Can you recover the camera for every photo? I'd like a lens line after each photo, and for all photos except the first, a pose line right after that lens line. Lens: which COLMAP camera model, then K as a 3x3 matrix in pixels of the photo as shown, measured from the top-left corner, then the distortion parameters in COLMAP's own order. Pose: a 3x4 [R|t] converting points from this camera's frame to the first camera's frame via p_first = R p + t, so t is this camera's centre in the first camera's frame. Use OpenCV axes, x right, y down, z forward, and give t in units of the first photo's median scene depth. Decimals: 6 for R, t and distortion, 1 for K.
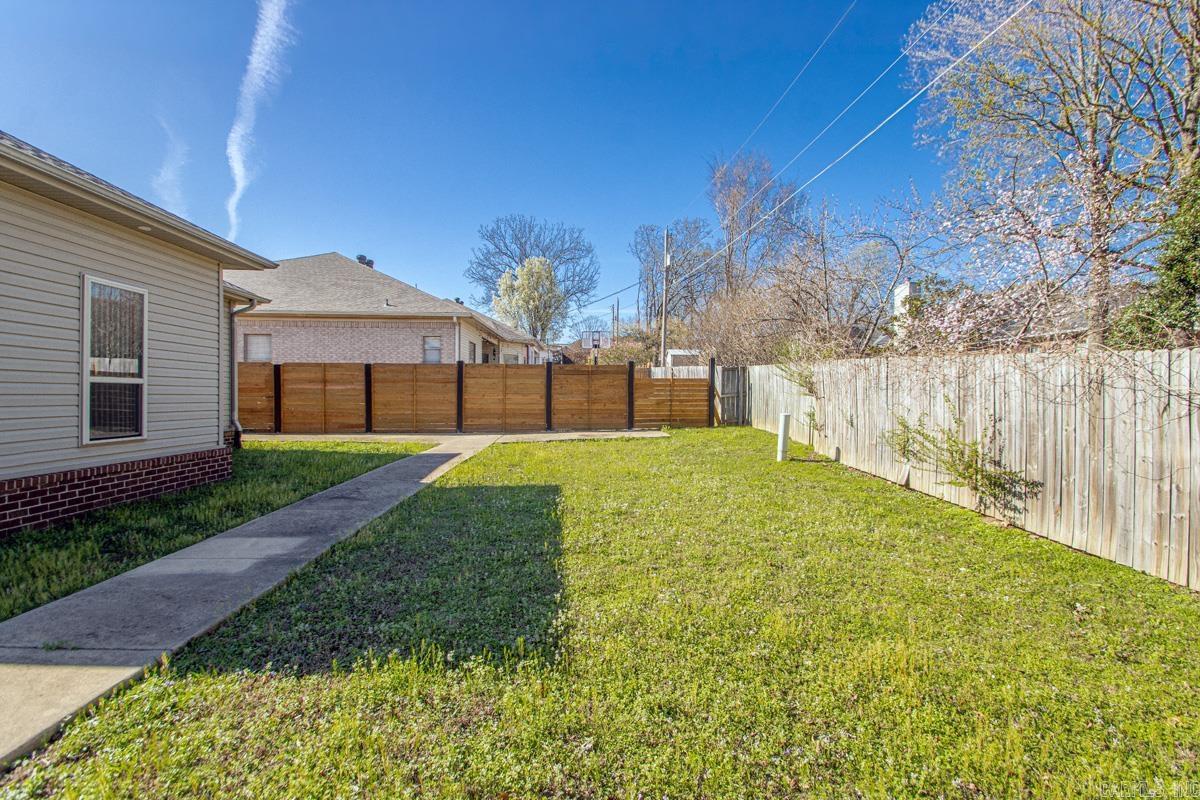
lens RADIAL K [[573.6, 0, 591.4], [0, 573.6, 396.2], [0, 0, 1]] dist [0.007451, -0.011372]
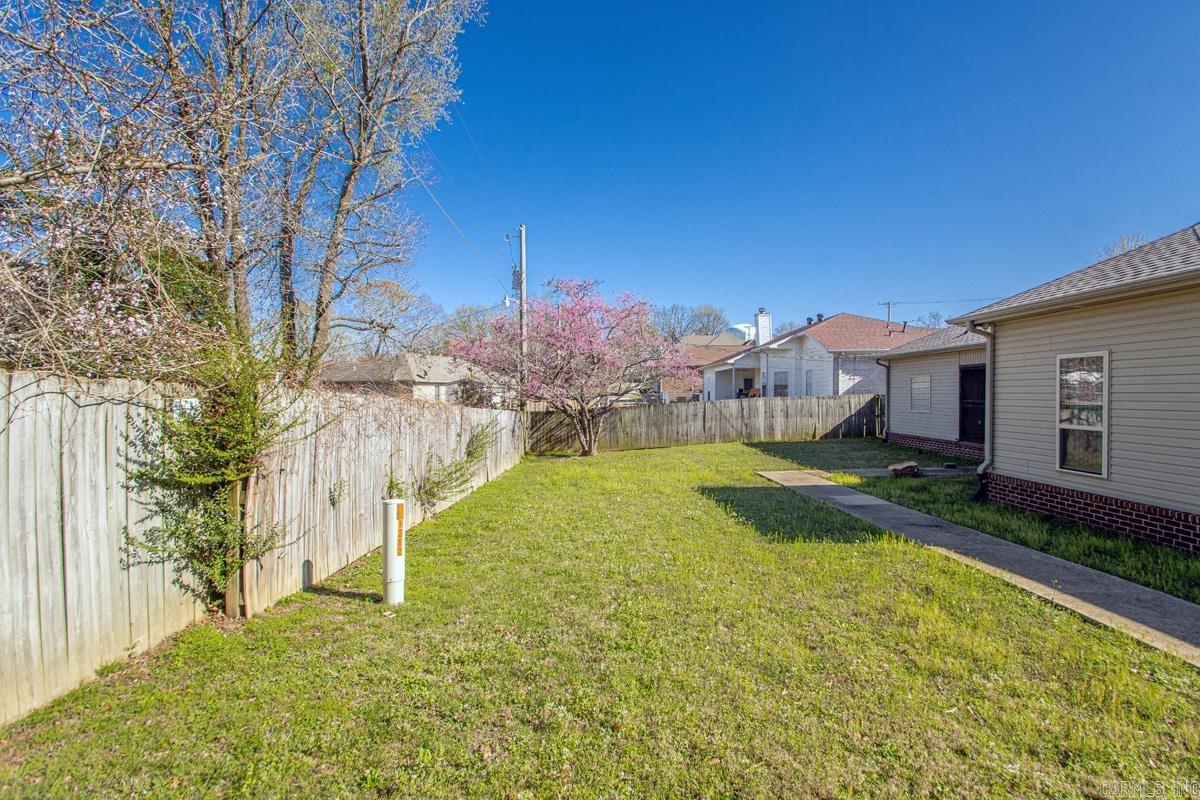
lens RADIAL K [[573.6, 0, 593.5], [0, 573.6, 395.9], [0, 0, 1]] dist [0.007451, -0.011372]
pose [[-0.999901, -0.006415, 0.012536, 0.284744], [-0.006324, 0.999953, 0.007296, -0.107215], [-0.012582, 0.007216, -0.999895, 2.445156]]
